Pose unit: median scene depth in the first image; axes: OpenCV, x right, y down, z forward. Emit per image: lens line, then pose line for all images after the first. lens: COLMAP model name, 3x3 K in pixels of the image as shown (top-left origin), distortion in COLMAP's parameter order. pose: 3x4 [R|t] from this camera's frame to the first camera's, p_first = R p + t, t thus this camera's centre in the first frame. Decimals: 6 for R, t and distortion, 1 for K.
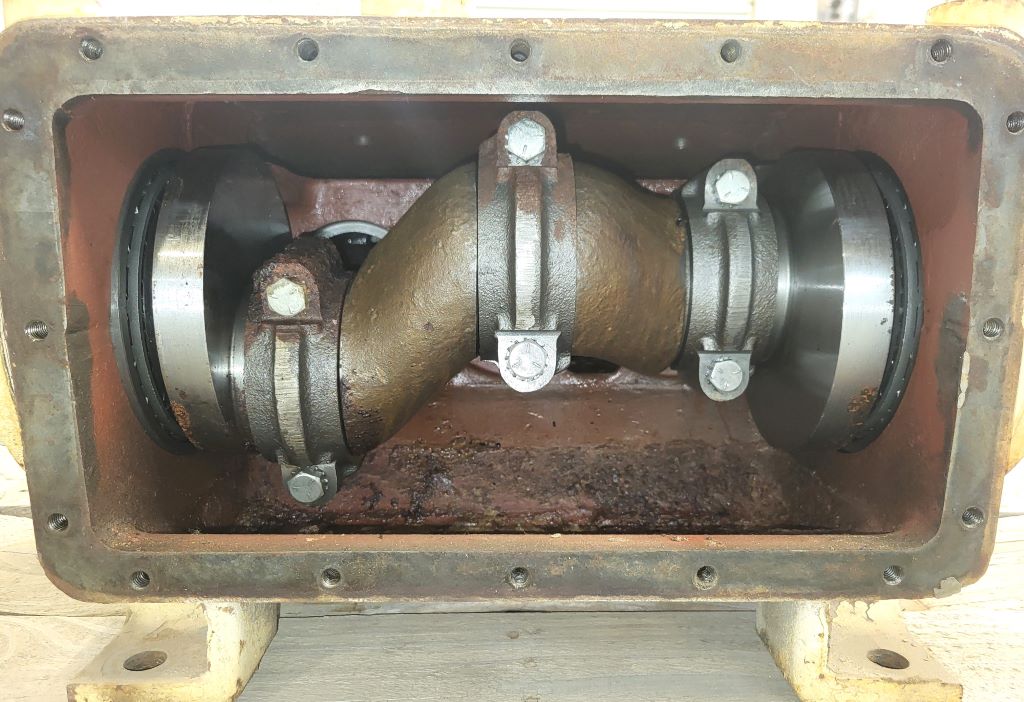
lens RADIAL K [[768.8, 0, 521.9], [0, 768.8, 384.4], [0, 0, 1]] dist [0.027880, -0.002364]
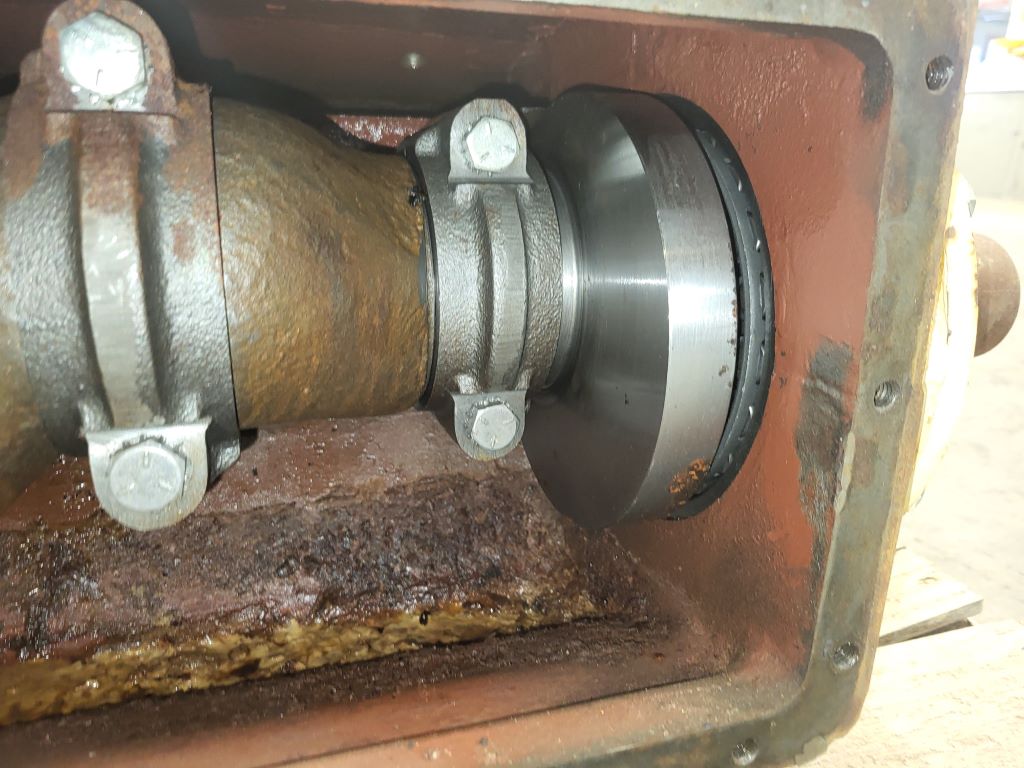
lens RADIAL K [[780.1, 0, 495.9], [0, 780.1, 383.2], [0, 0, 1]] dist [0.012385, 0.003444]
pose [[0.959452, -0.069353, 0.273208, 0.084054], [0.039750, 0.992863, 0.112440, -0.130642], [-0.279056, -0.097021, 0.955361, 0.354137]]
